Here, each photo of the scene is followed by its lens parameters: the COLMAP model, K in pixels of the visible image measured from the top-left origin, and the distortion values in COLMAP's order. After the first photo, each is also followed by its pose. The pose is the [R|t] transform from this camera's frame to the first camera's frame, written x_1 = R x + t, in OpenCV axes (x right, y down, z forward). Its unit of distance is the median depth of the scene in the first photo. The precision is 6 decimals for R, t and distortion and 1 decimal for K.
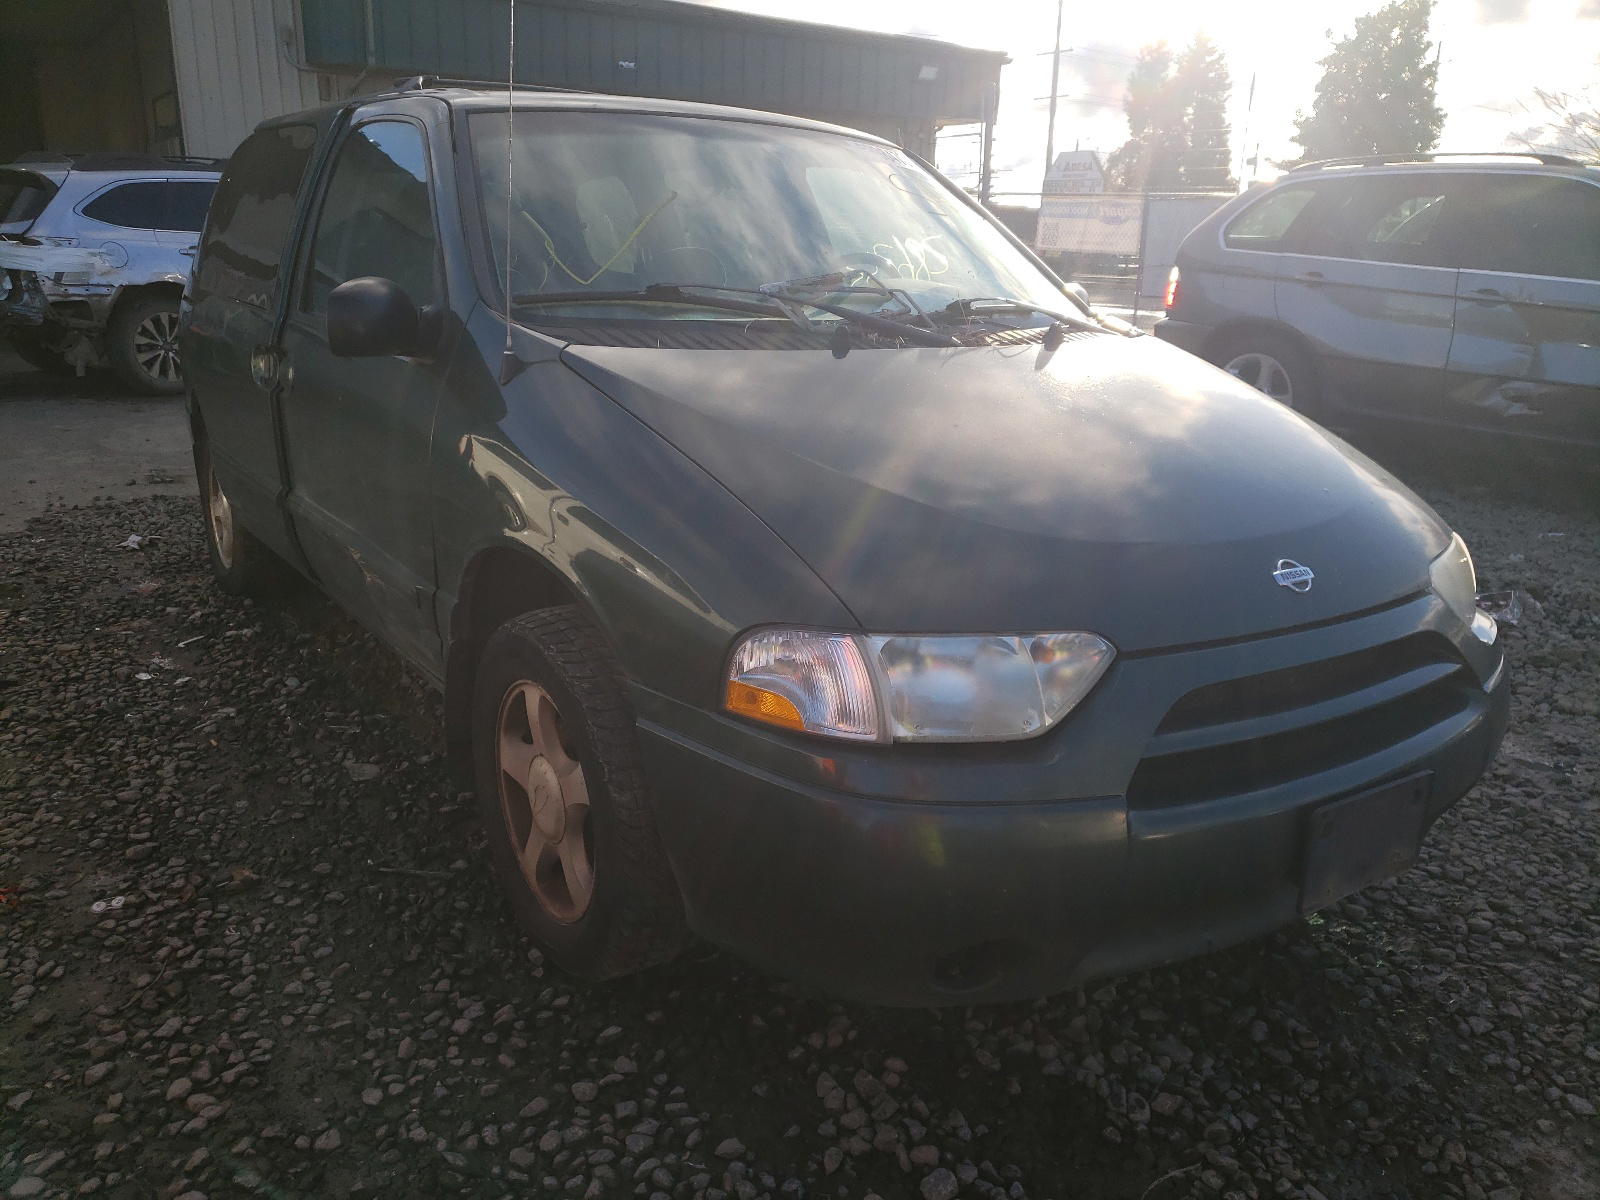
lens RADIAL K [[1221.2, 0, 800.0], [0, 1221.2, 600.0], [0, 0, 1]] dist [-0.045547, 0.109788]
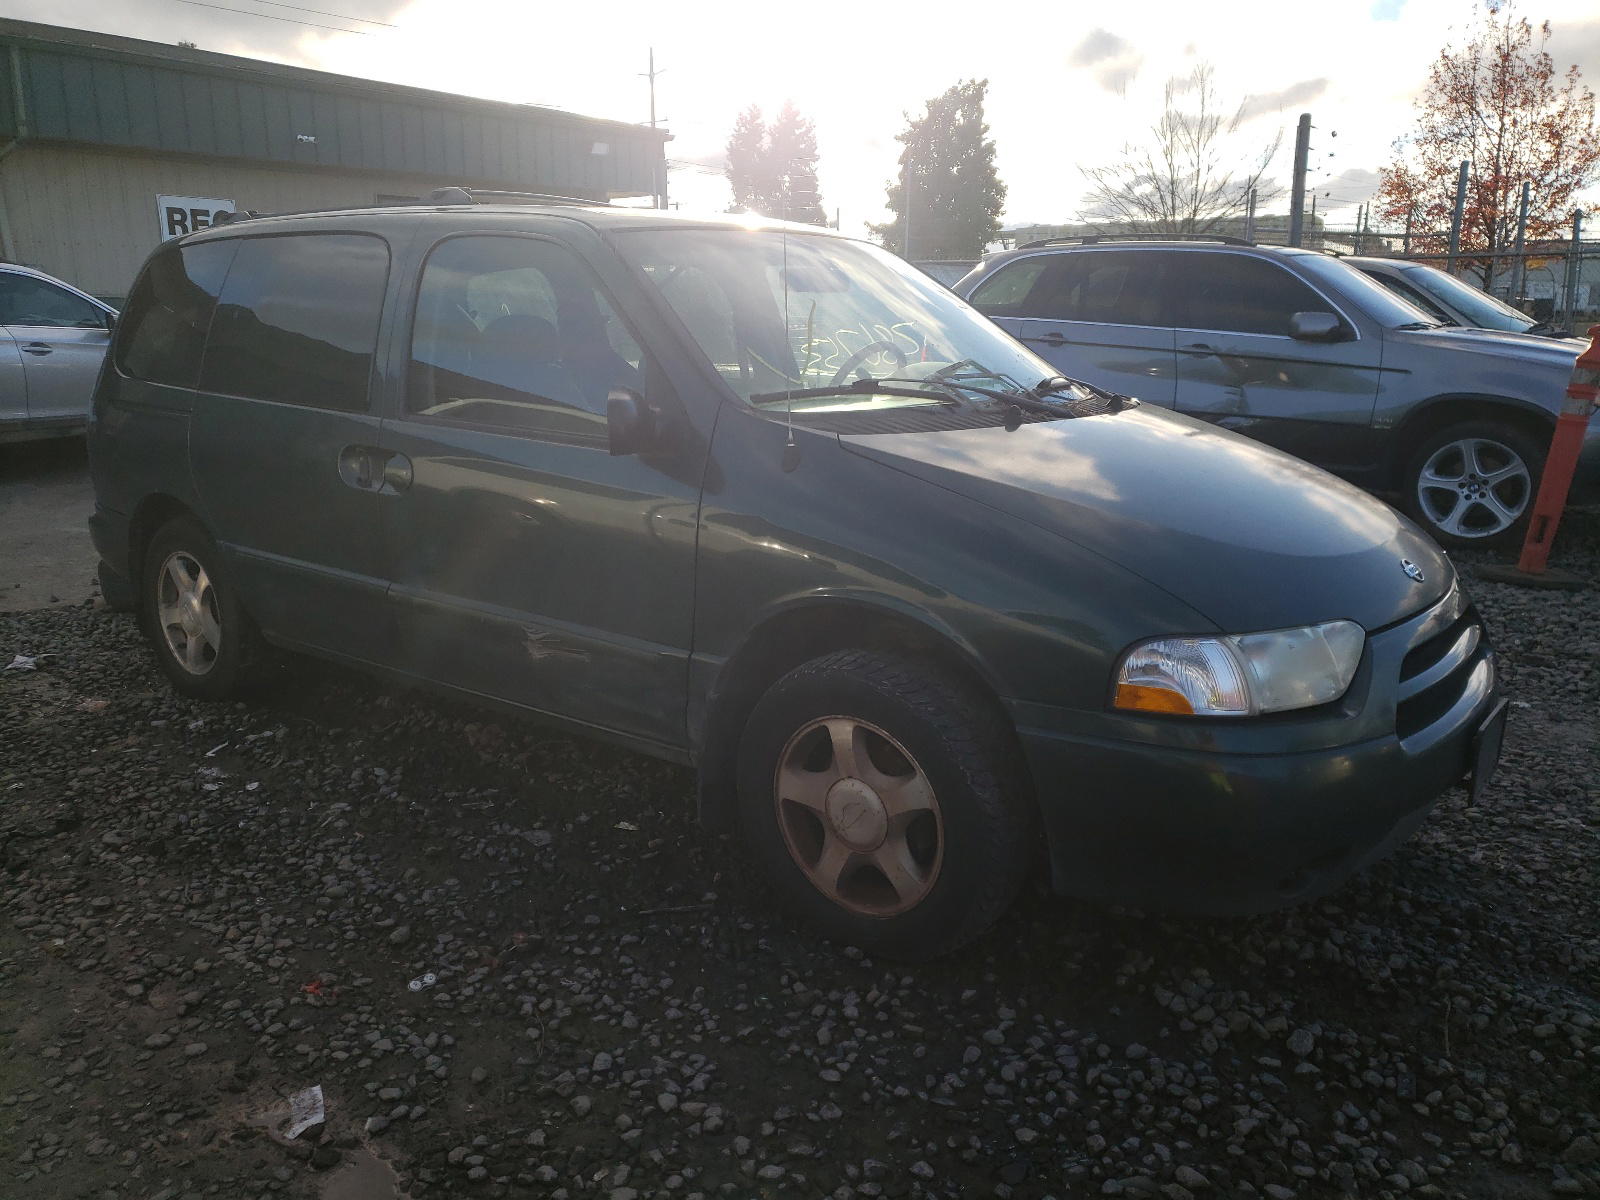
lens RADIAL K [[1193.6, 0, 800.0], [0, 1193.6, 600.0], [0, 0, 1]] dist [0.017145, 0.000515]
pose [[0.957101, -0.092106, 0.274724, -0.530142], [0.104105, 0.994132, -0.029388, -0.014898], [-0.270406, 0.056727, 0.961074, -0.106131]]
